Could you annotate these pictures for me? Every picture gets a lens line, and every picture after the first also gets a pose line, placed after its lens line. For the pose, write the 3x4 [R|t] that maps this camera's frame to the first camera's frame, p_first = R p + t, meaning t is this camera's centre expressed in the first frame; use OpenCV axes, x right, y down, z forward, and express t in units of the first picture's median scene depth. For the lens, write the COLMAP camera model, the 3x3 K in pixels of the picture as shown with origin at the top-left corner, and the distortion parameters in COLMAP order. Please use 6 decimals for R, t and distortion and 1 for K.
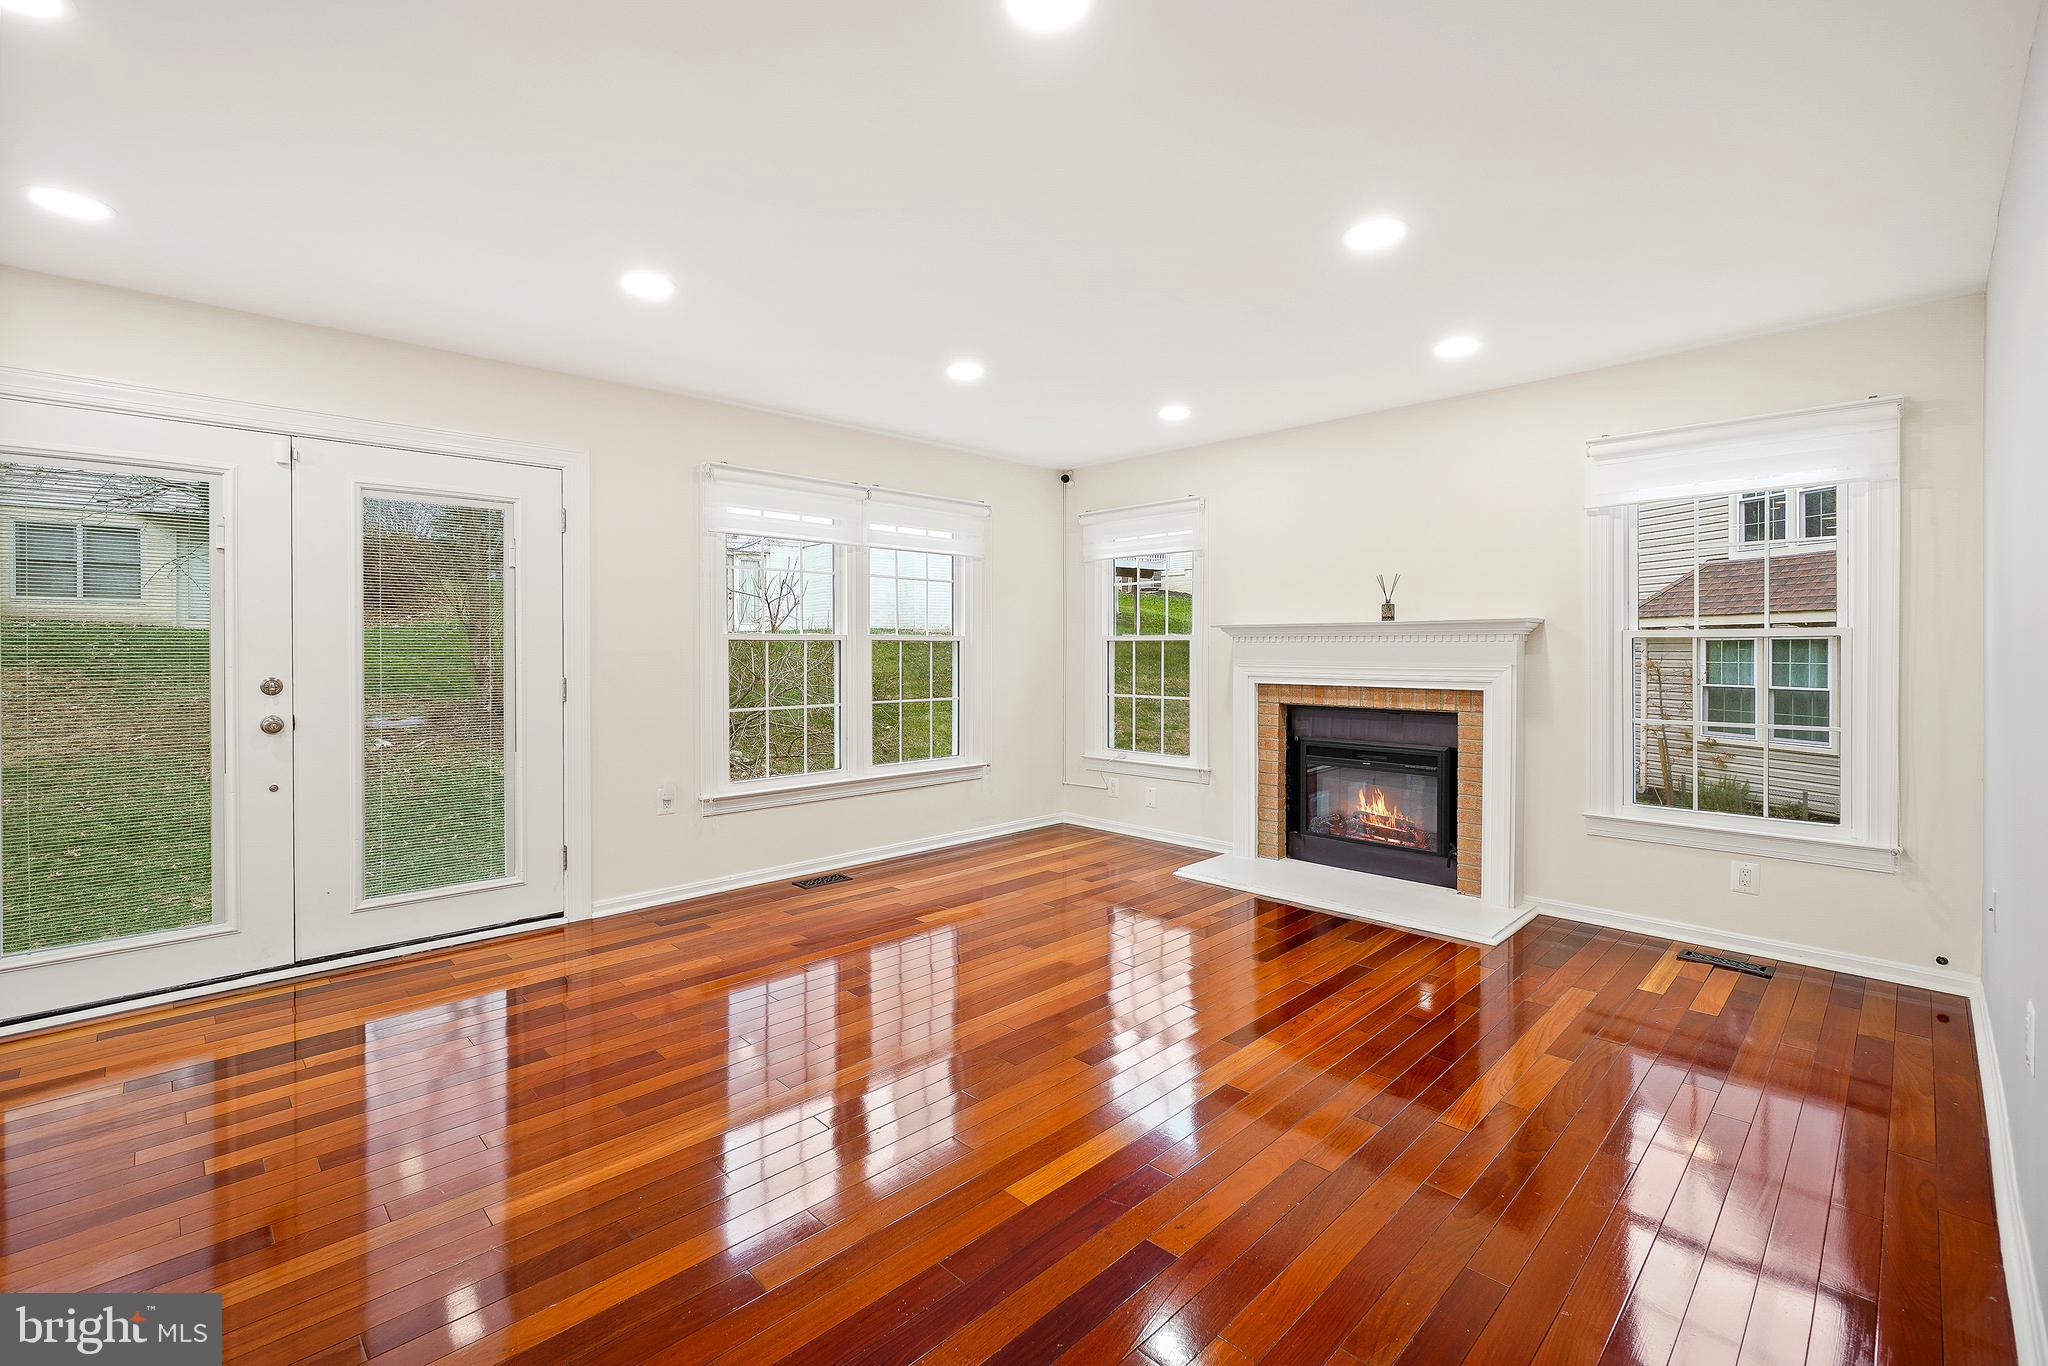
lens RADIAL K [[887.8, 0, 1023.6], [0, 887.8, 655.0], [0, 0, 1]] dist [-0.002392, 0.000371]
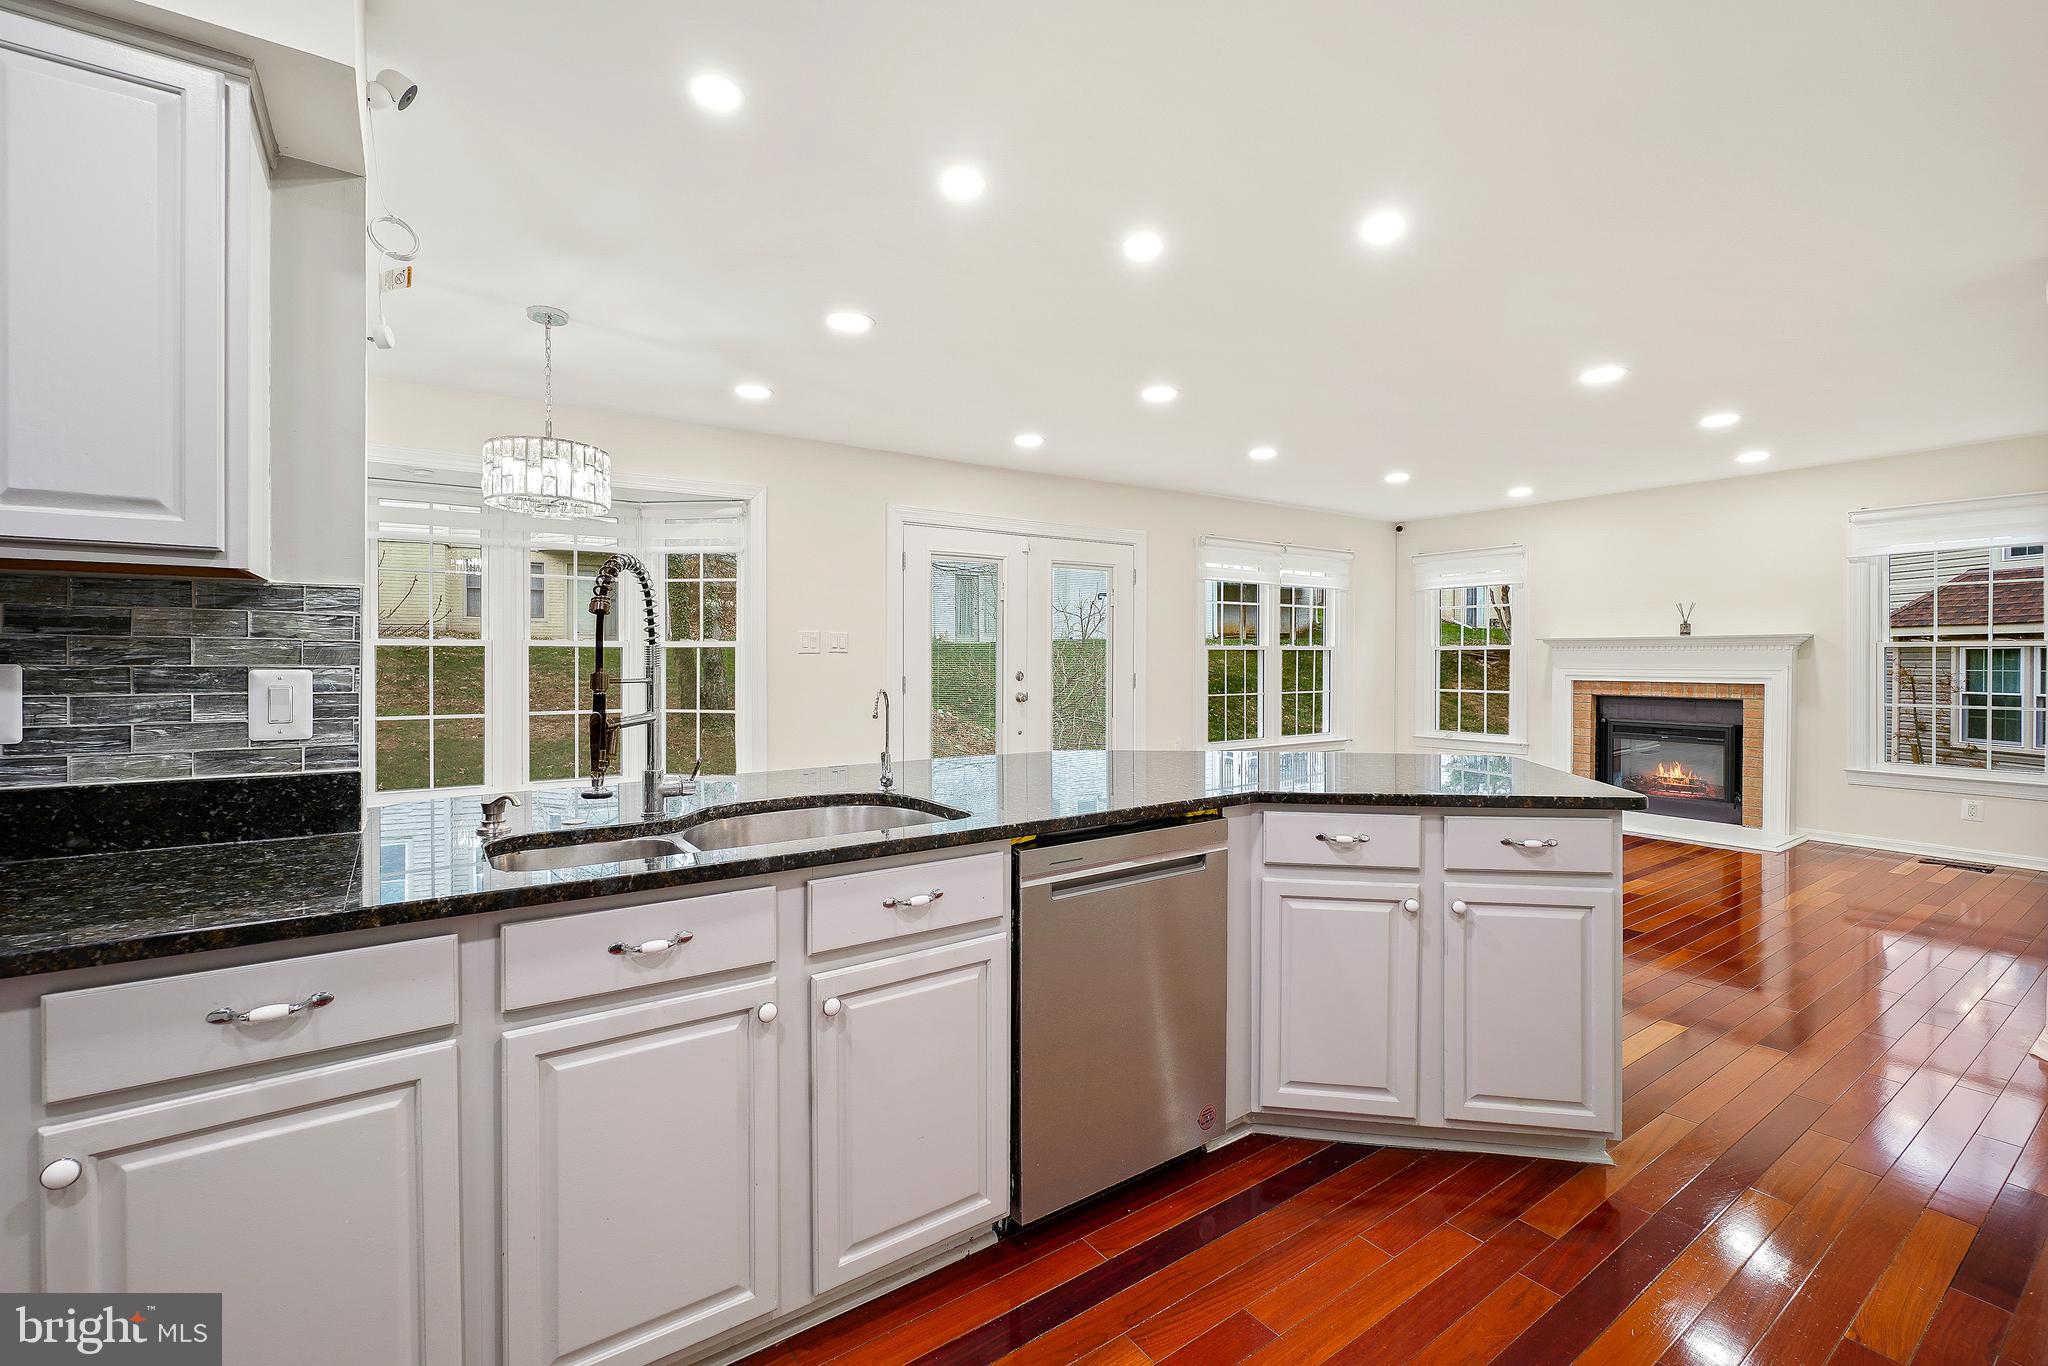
lens RADIAL K [[886.0, 0, 1035.9], [0, 886.0, 668.6], [0, 0, 1]] dist [0.005068, 0.000718]
pose [[0.987506, 0.001881, -0.157570, -0.363683], [-0.001243, 0.999991, 0.004148, 0.009212], [0.157577, -0.003900, 0.987499, -0.525695]]
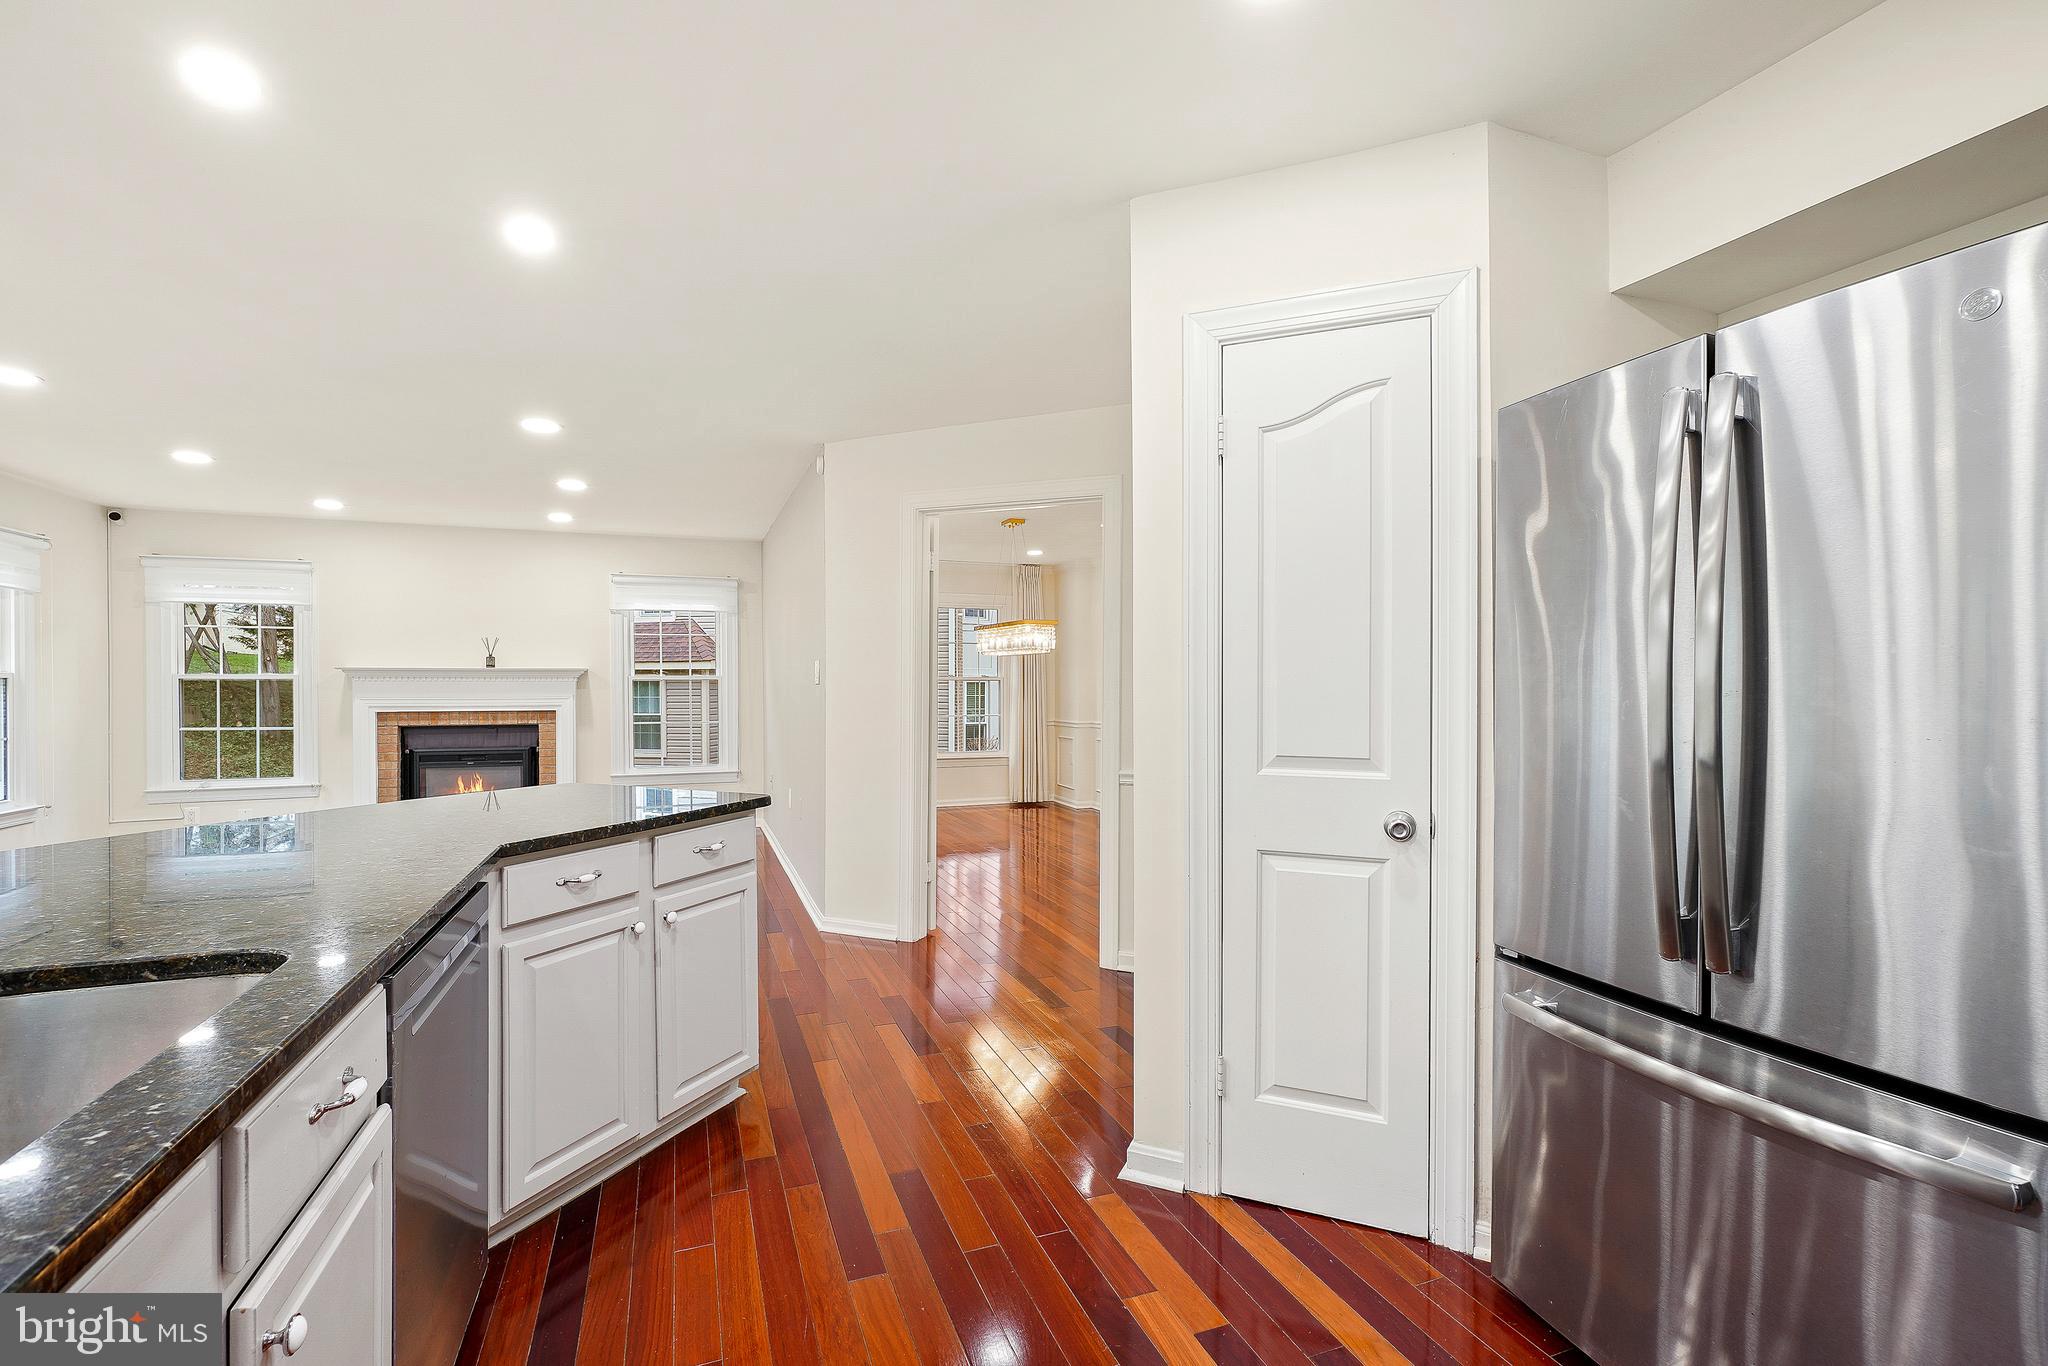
lens RADIAL K [[888.7, 0, 1012.1], [0, 888.7, 692.3], [0, 0, 1]] dist [0.001515, 0.000191]
pose [[0.408860, -0.006883, 0.912571, -0.586462], [0.008974, 0.999954, 0.003522, 0.006696], [-0.912553, 0.006749, 0.408903, -0.425157]]
